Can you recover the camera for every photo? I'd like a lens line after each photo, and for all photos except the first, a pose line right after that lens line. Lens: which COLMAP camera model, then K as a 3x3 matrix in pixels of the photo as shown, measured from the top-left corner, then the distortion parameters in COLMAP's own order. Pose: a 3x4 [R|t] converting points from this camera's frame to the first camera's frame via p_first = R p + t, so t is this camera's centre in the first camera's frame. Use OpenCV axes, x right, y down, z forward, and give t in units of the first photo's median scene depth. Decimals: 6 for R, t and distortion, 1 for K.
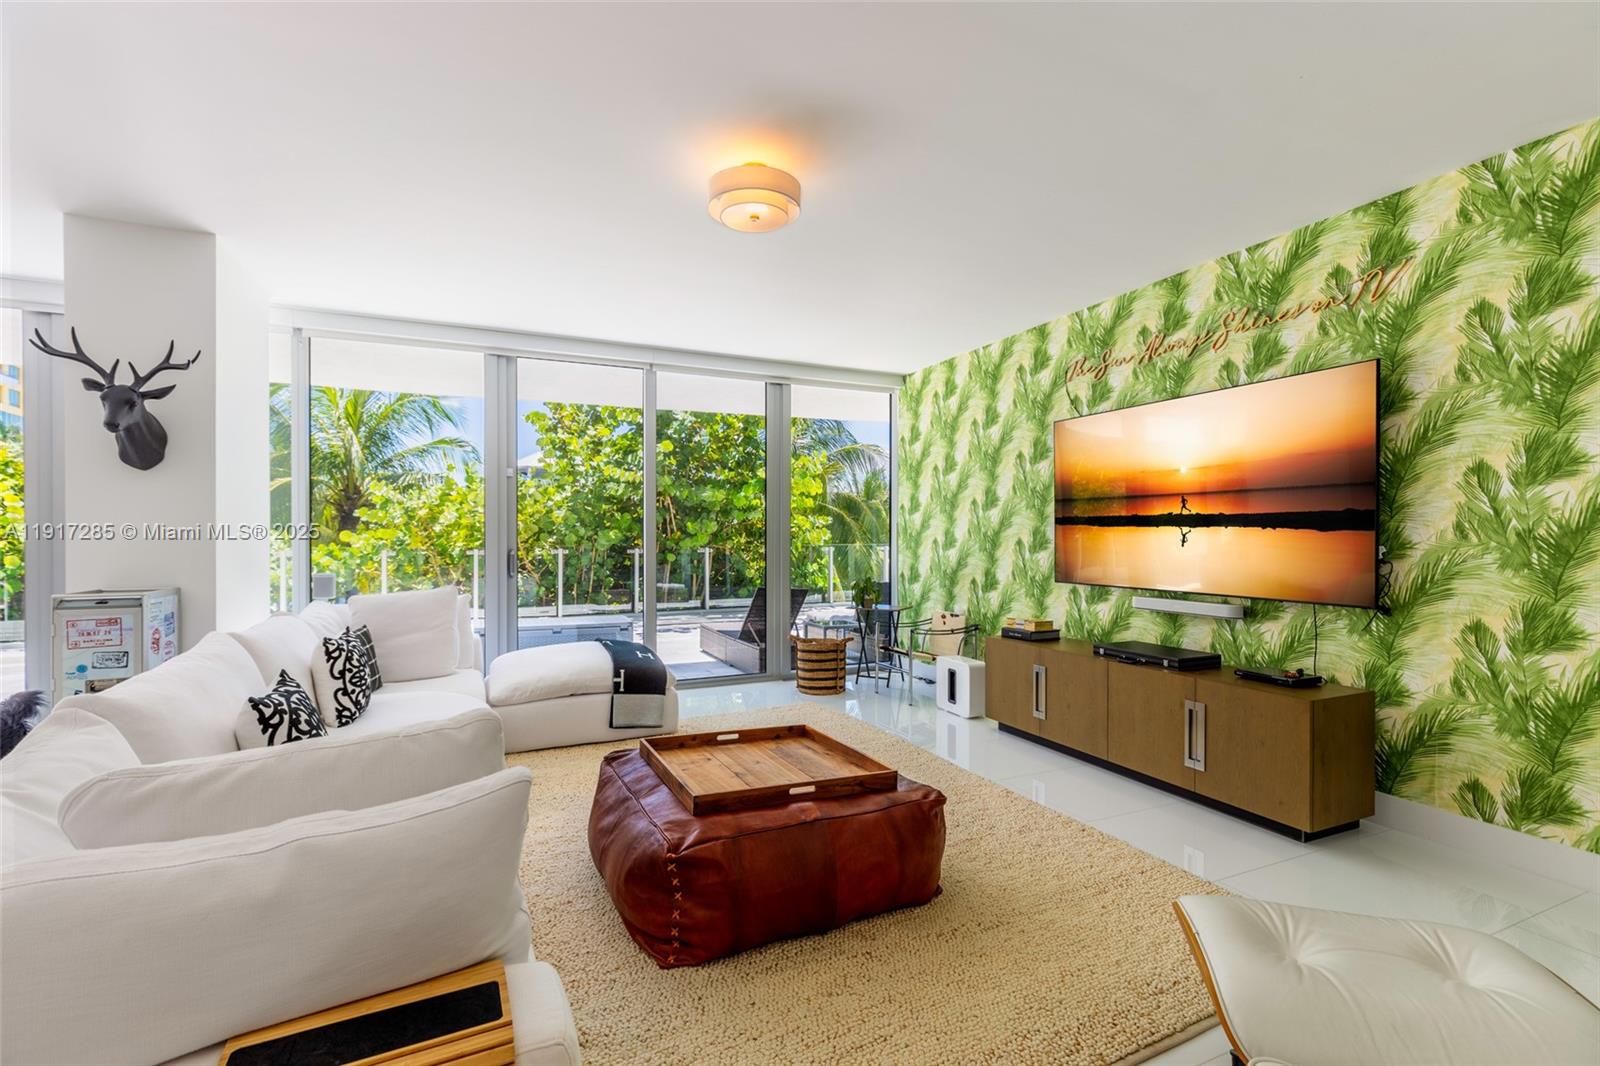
lens RADIAL K [[726.4, 0, 809.9], [0, 726.4, 532.3], [0, 0, 1]] dist [0.003447, -0.000661]
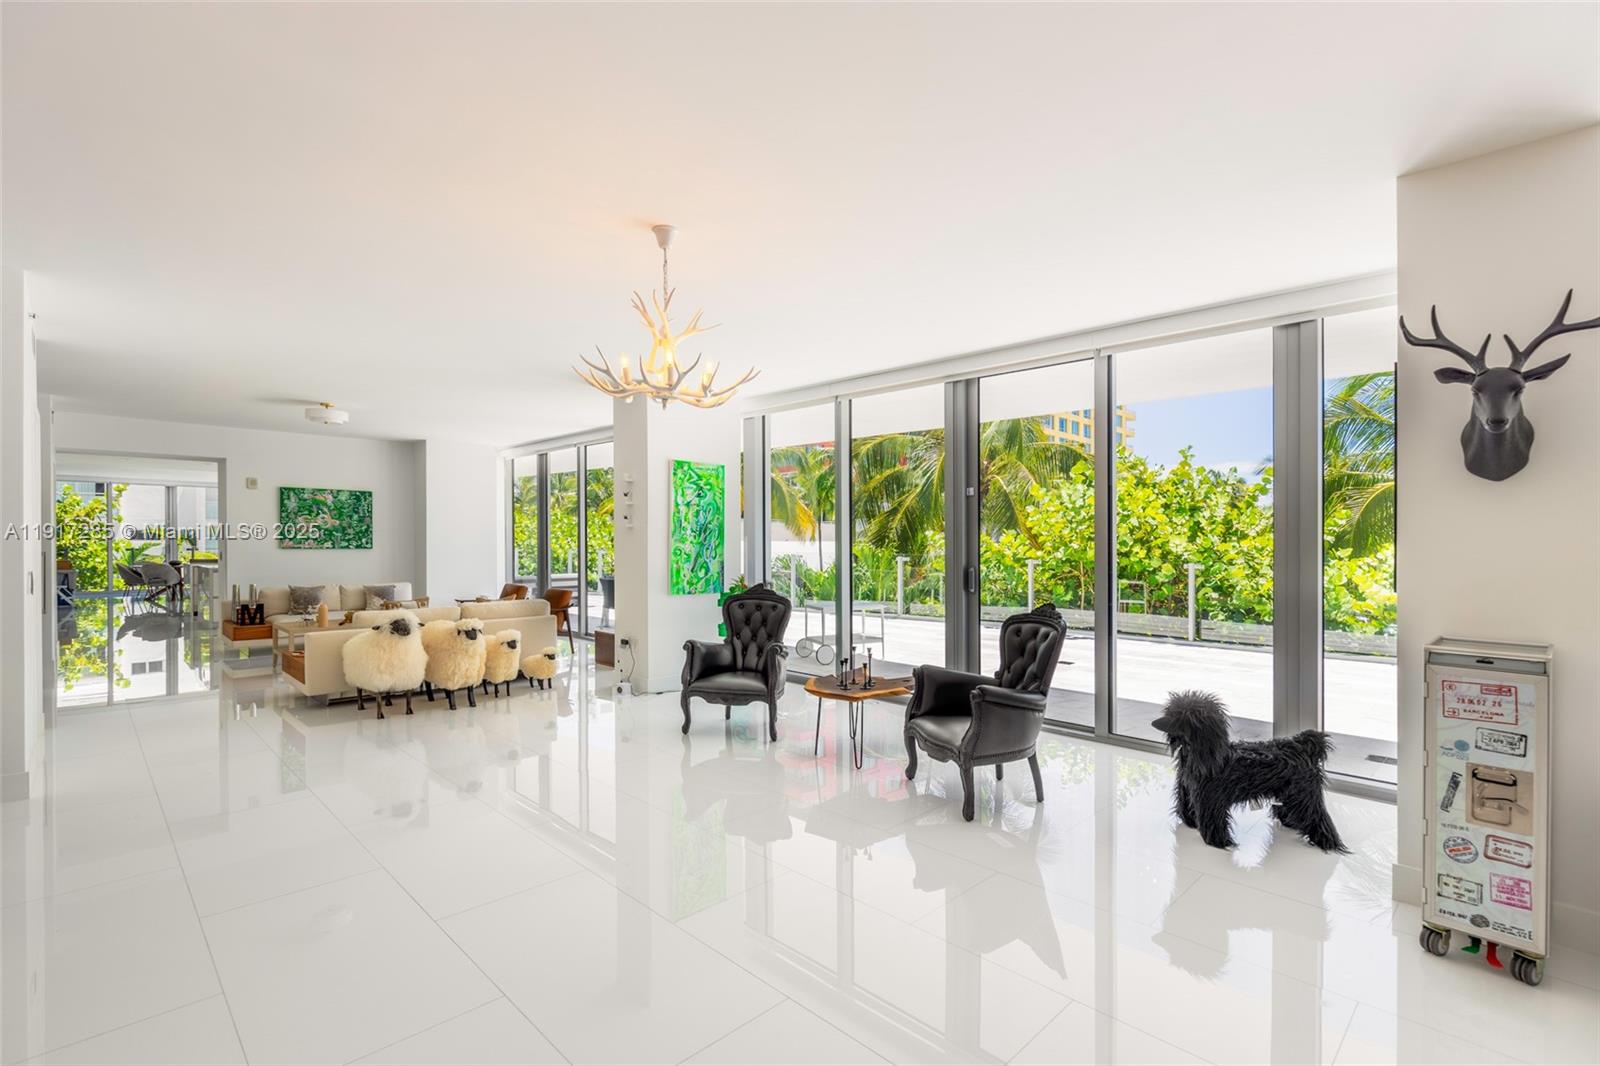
lens RADIAL K [[749.5, 0, 797.3], [0, 749.5, 537.6], [0, 0, 1]] dist [-0.000816, -0.001857]
pose [[0.320932, 0.003022, -0.947097, -0.450384], [-0.003006, 0.999993, 0.002172, -0.028642], [0.947097, 0.002150, 0.320939, 0.082491]]
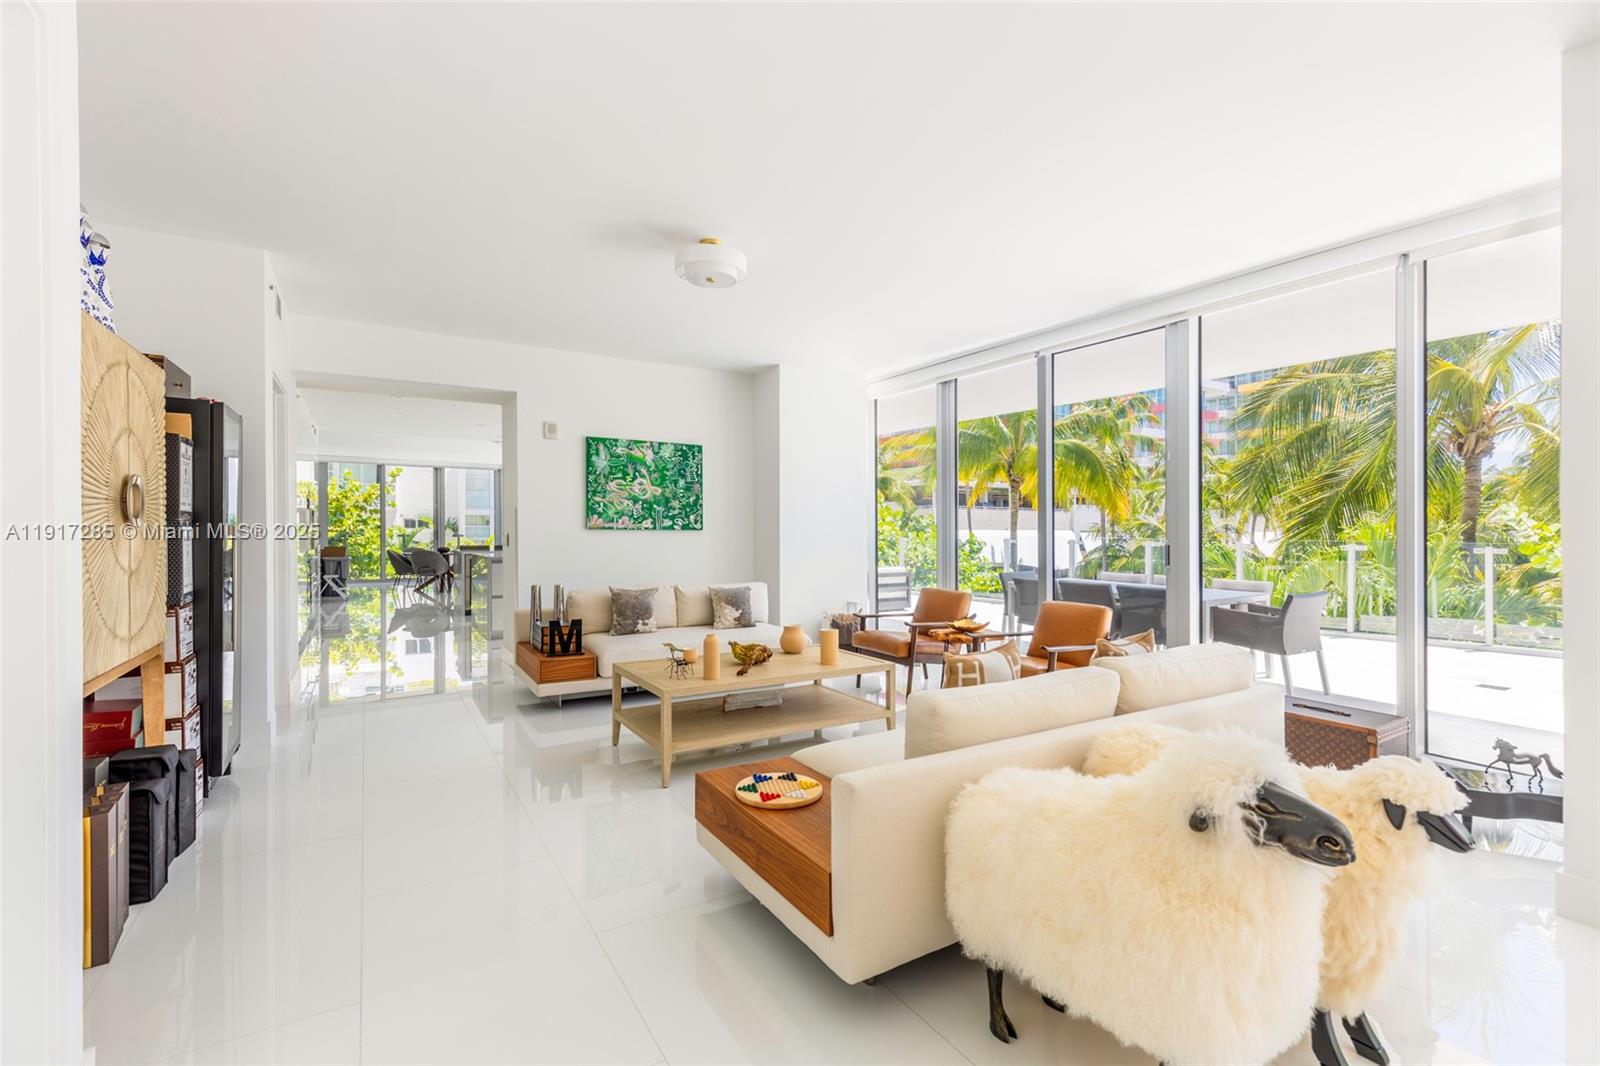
lens RADIAL K [[726.4, 0, 799.5], [0, 726.4, 526.1], [0, 0, 1]] dist [0.003447, -0.000661]
pose [[0.094003, -0.000386, -0.995572, -2.012769], [-0.001755, 0.999998, -0.000554, 0.021054], [0.995570, 0.001799, 0.094002, -0.547375]]
